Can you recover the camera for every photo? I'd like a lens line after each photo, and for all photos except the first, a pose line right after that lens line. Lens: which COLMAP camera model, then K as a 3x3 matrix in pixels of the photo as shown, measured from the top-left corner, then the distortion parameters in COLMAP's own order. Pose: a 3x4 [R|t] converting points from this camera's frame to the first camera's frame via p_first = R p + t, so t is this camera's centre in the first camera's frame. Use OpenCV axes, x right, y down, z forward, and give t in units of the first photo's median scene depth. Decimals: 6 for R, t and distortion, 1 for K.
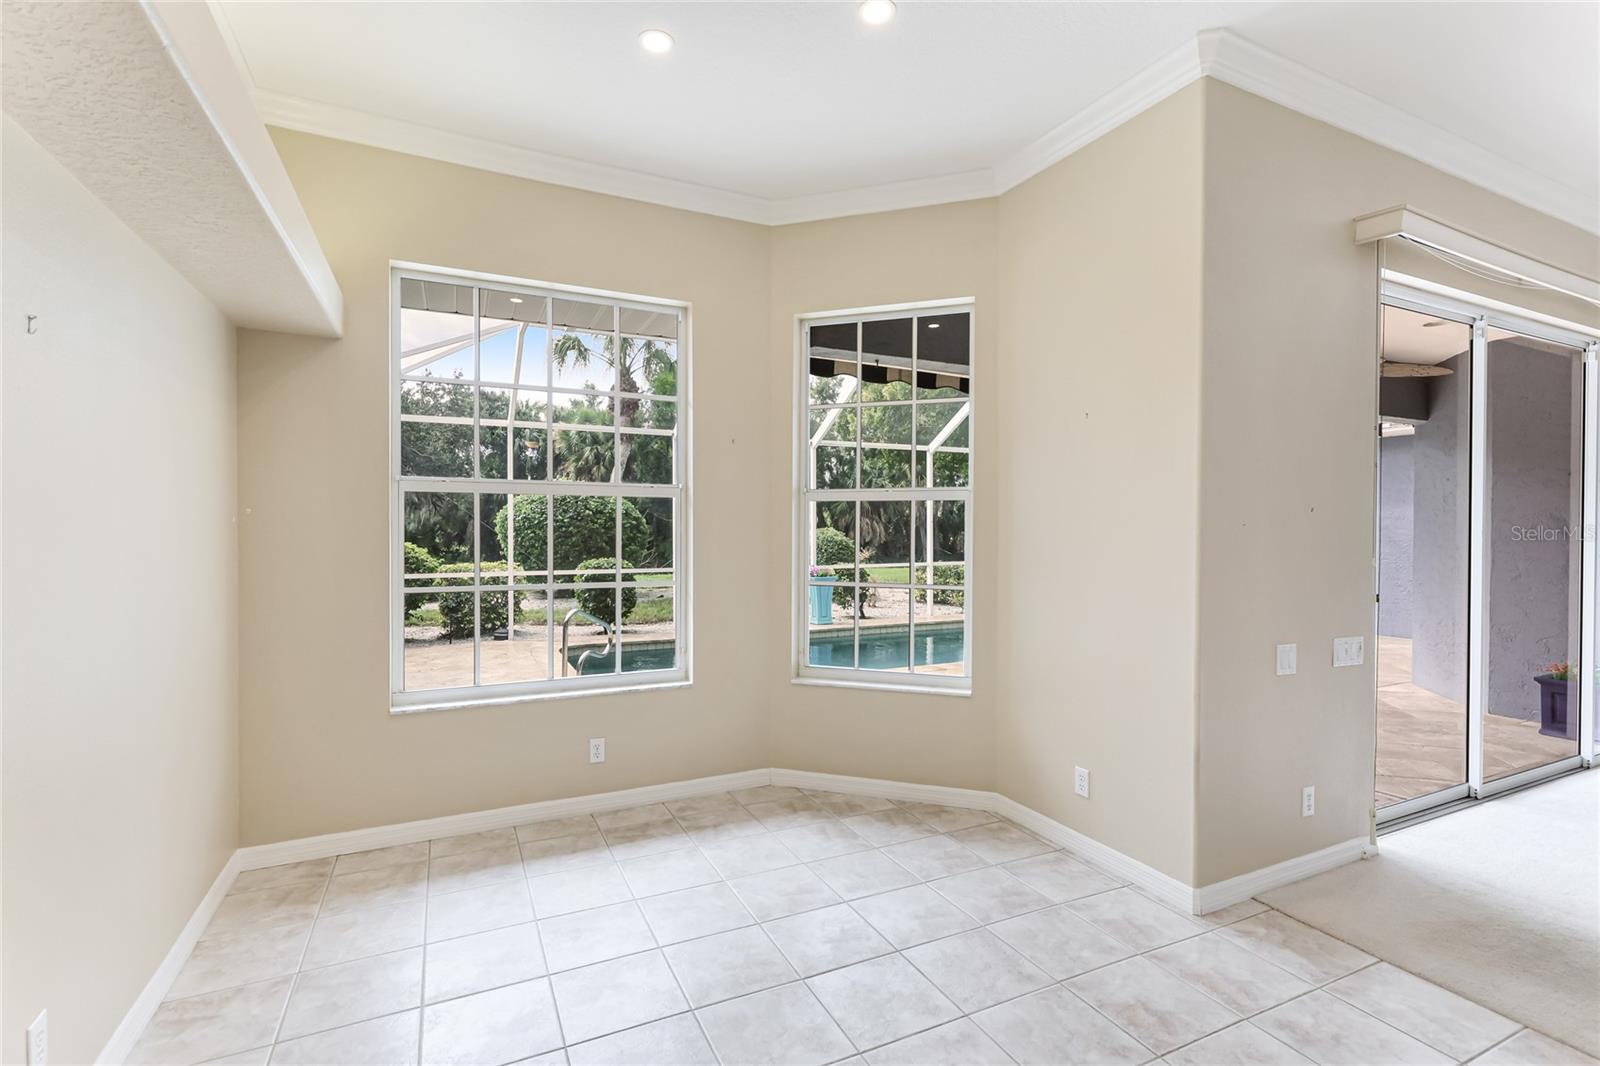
lens RADIAL K [[745.0, 0, 798.5], [0, 745.0, 540.1], [0, 0, 1]] dist [-0.000044, -0.000611]
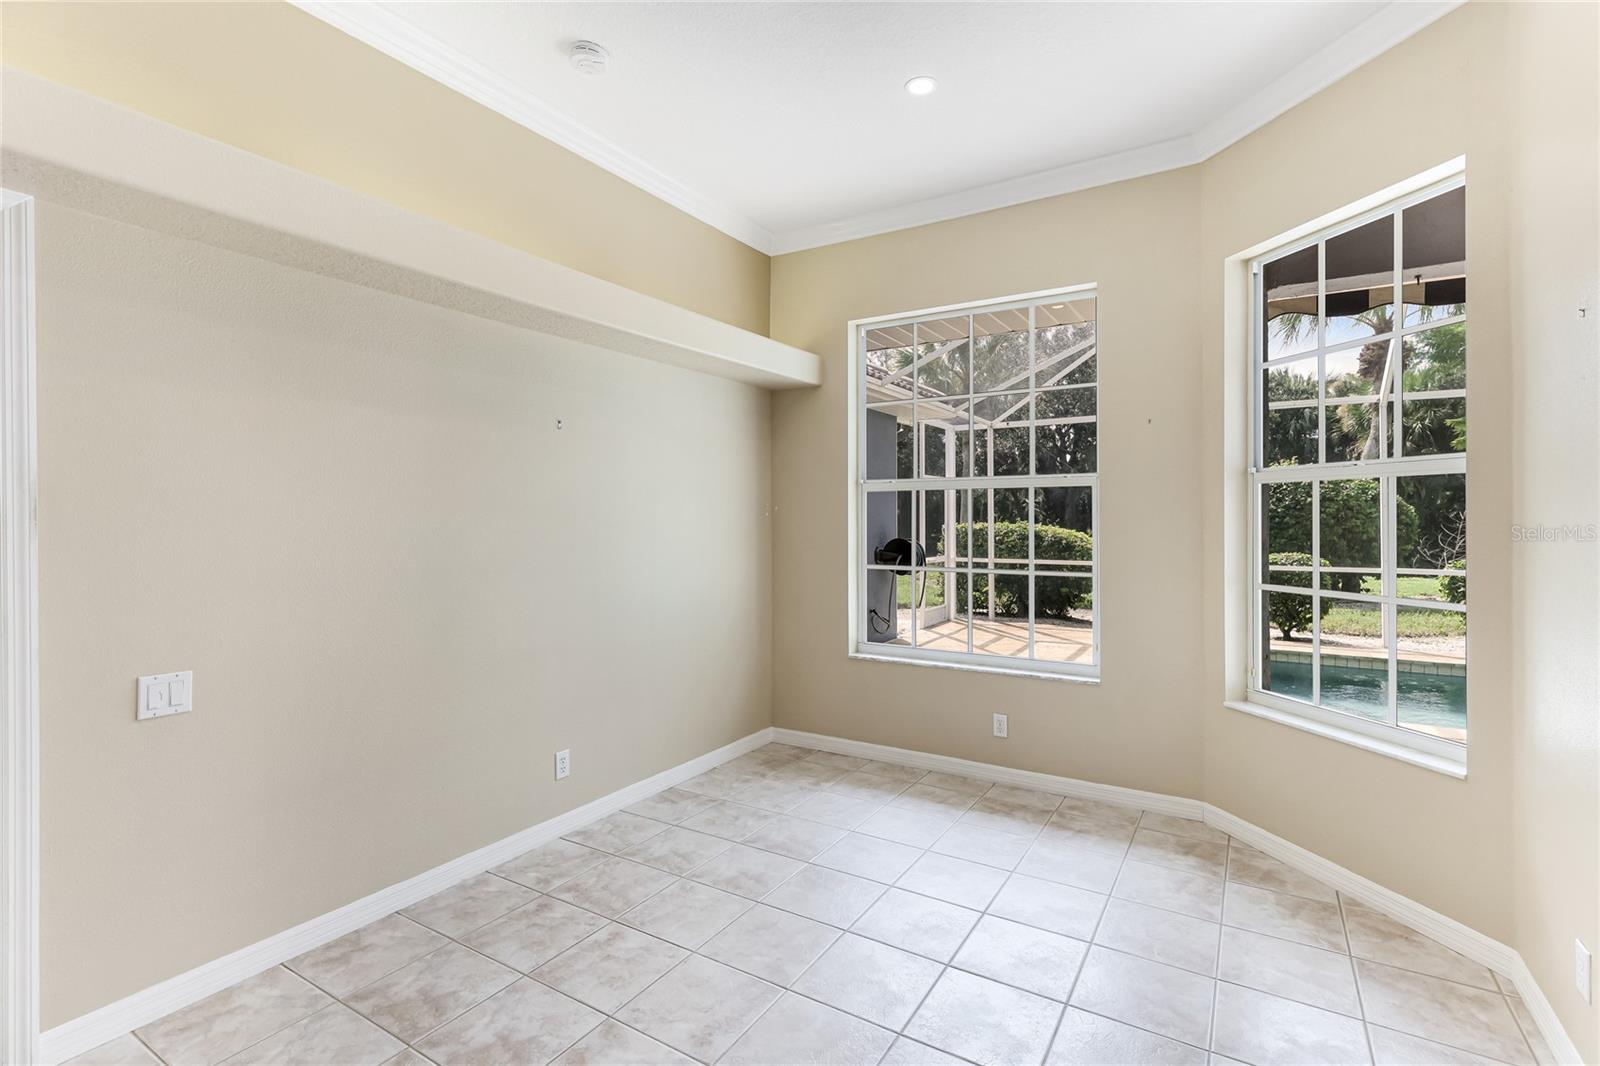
lens RADIAL K [[730.3, 0, 800.0], [0, 730.3, 525.8], [0, 0, 1]] dist [0.000845, -0.000096]
pose [[0.543874, 0.004927, -0.839152, 0.456949], [-0.010859, 0.999940, -0.001168, -0.001592], [0.839097, 0.009748, 0.543895, 0.181358]]
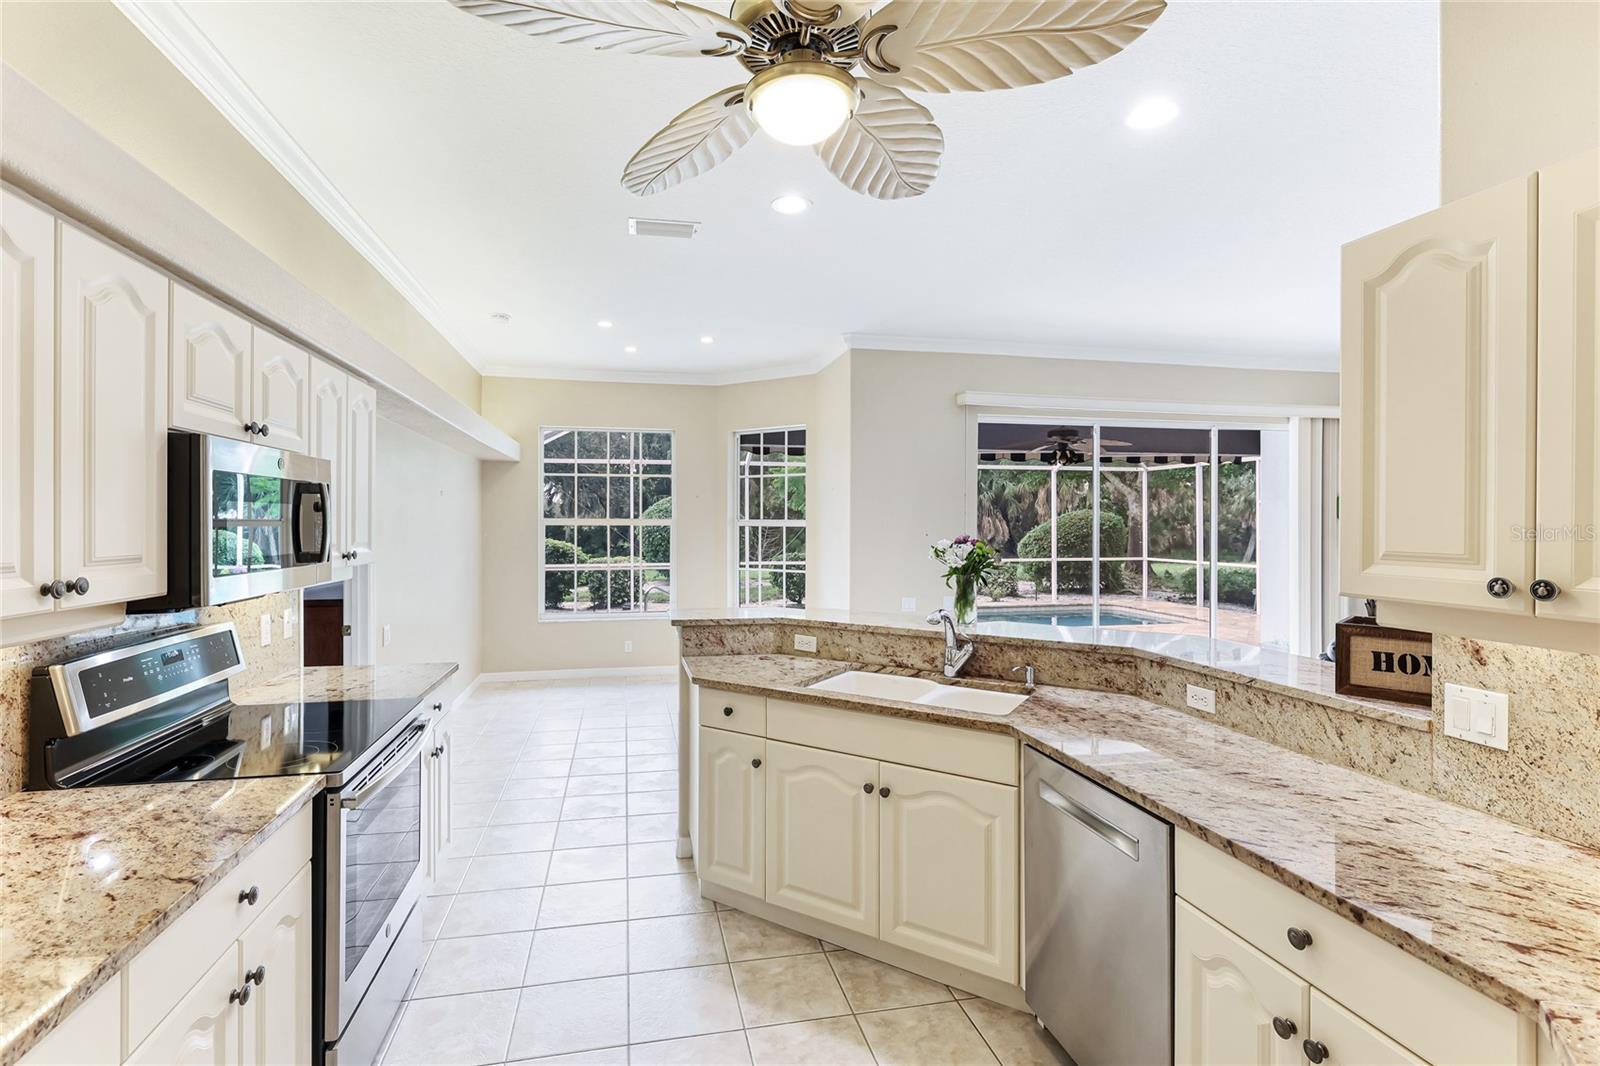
lens RADIAL K [[730.3, 0, 800.0], [0, 730.3, 525.8], [0, 0, 1]] dist [0.000845, -0.000096]
pose [[0.978712, 0.002772, -0.205218, 0.620221], [-0.005960, 0.999871, -0.014919, -0.029779], [0.205151, 0.015824, 0.978602, -0.892036]]
